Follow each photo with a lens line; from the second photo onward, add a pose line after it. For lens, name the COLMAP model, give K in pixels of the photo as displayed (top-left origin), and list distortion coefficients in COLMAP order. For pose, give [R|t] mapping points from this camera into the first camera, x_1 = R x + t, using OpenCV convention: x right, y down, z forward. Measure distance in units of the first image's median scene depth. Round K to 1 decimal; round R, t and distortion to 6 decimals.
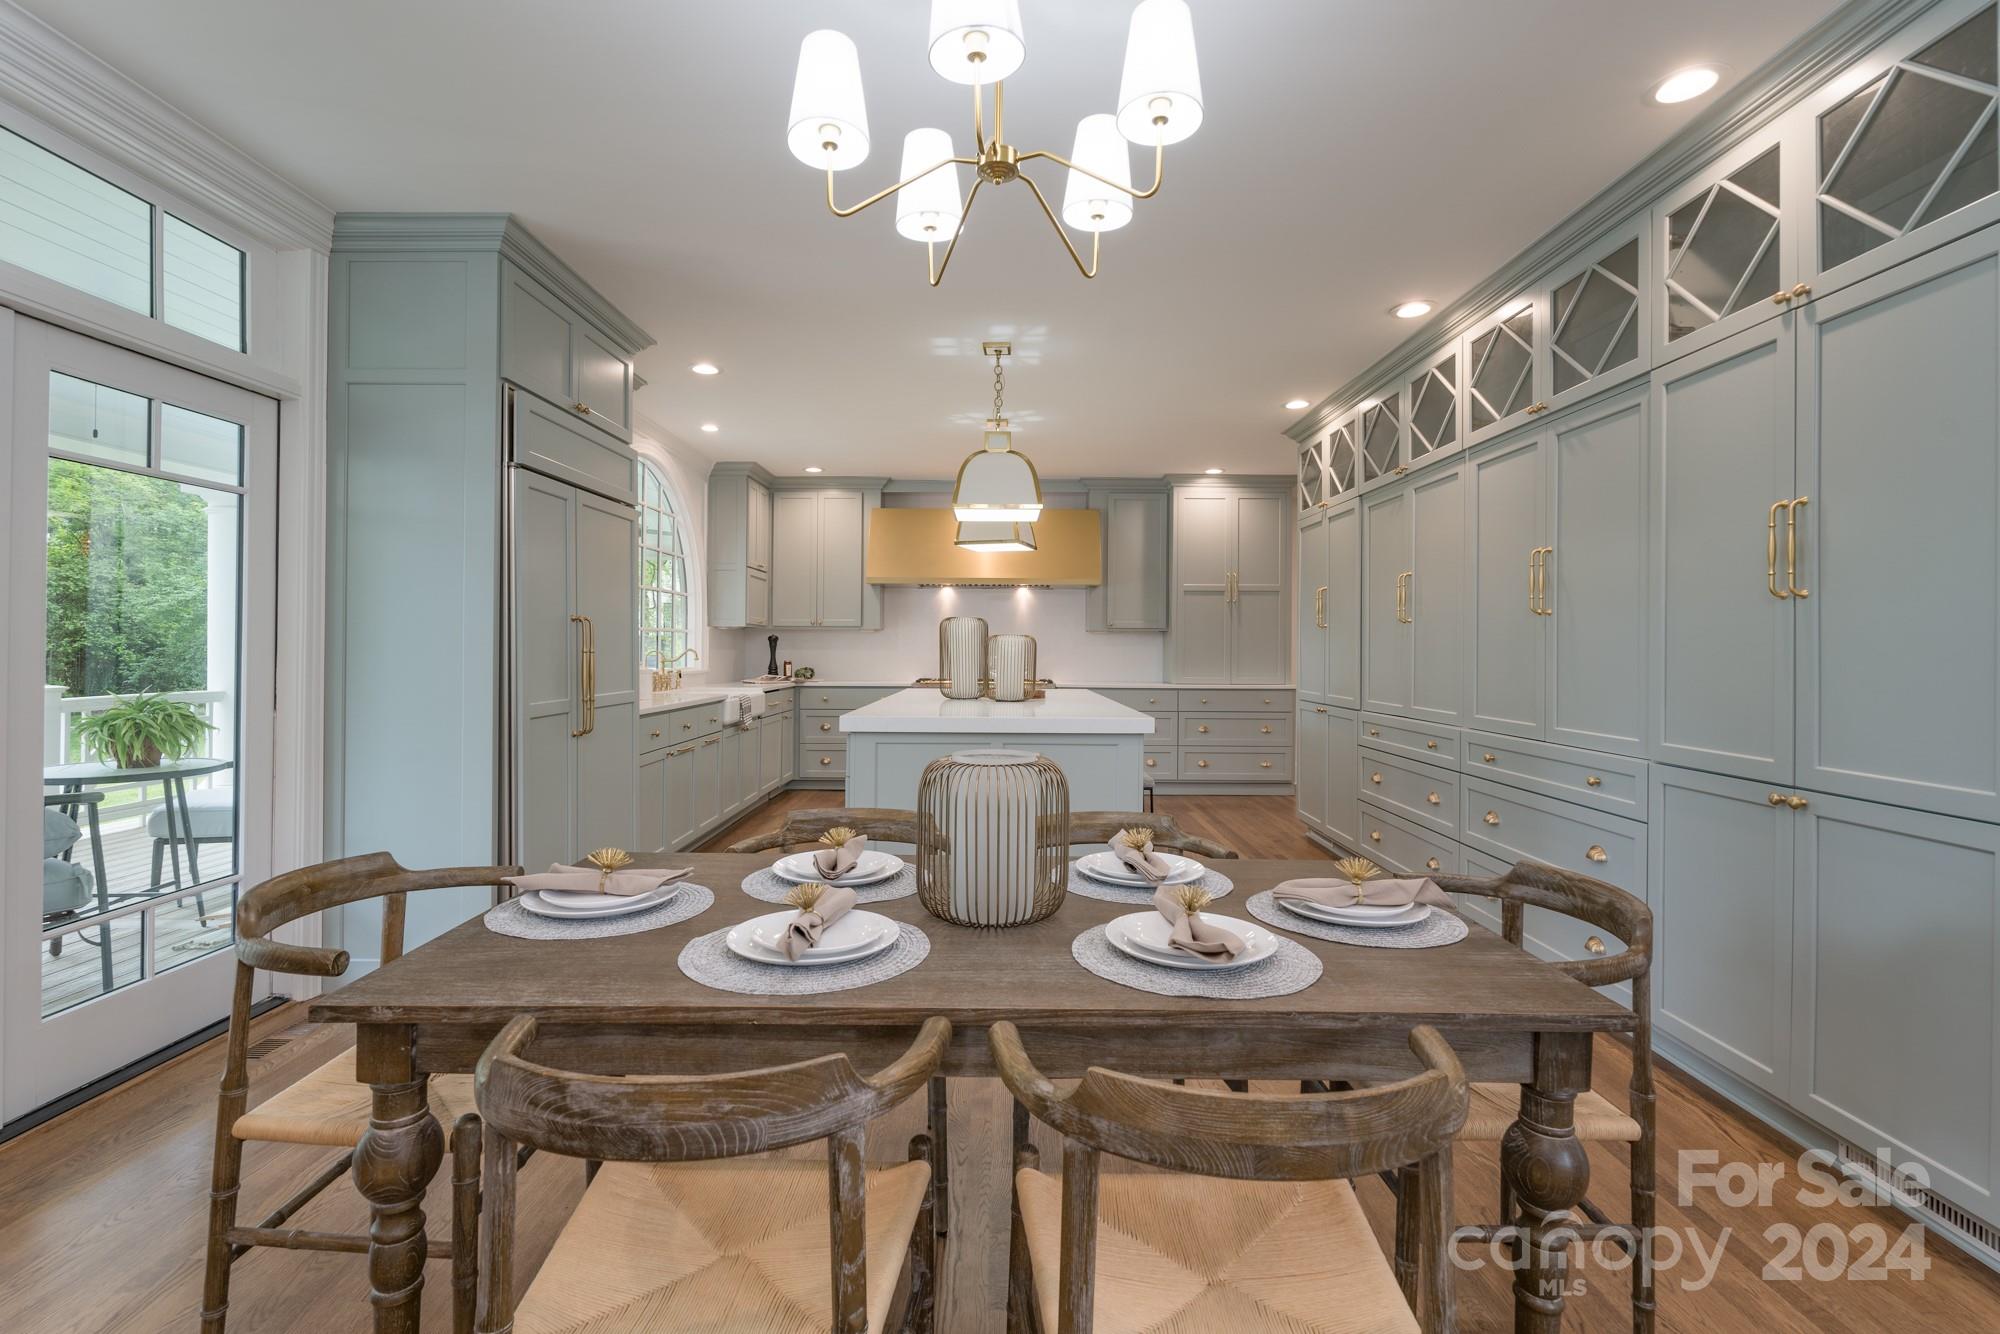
lens RADIAL K [[913.4, 0, 990.0], [0, 913.4, 652.4], [0, 0, 1]] dist [-0.009848, 0.000024]
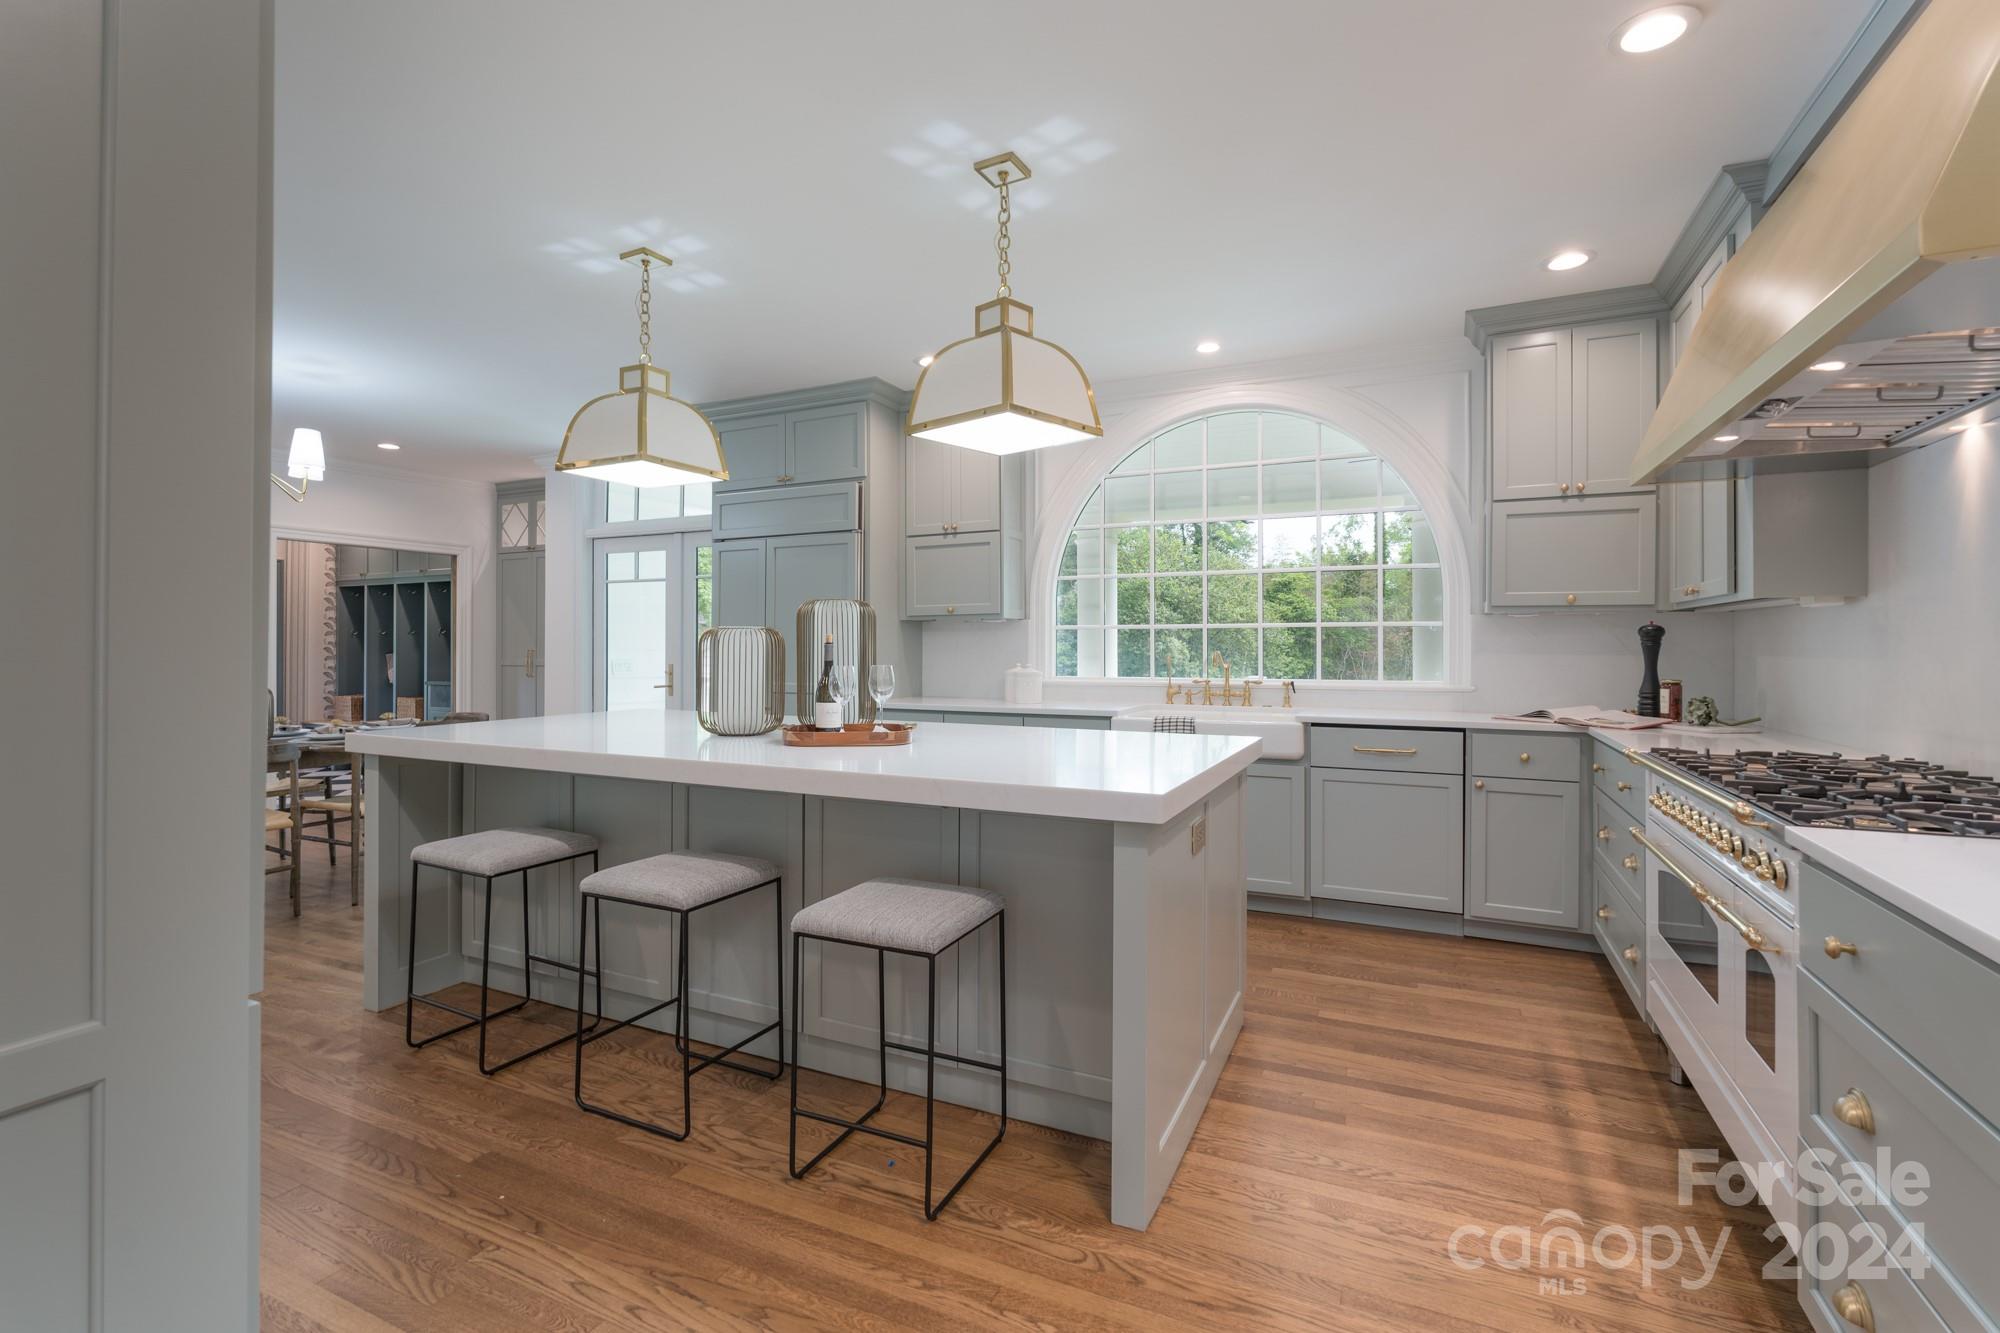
lens RADIAL K [[890.6, 0, 992.9], [0, 890.6, 642.4], [0, 0, 1]] dist [-0.001877, -0.000126]
pose [[-0.428472, -0.008018, -0.903519, 0.534157], [-0.004628, 0.999967, -0.006680, -0.008146], [0.903543, 0.001320, -0.428495, 1.524388]]
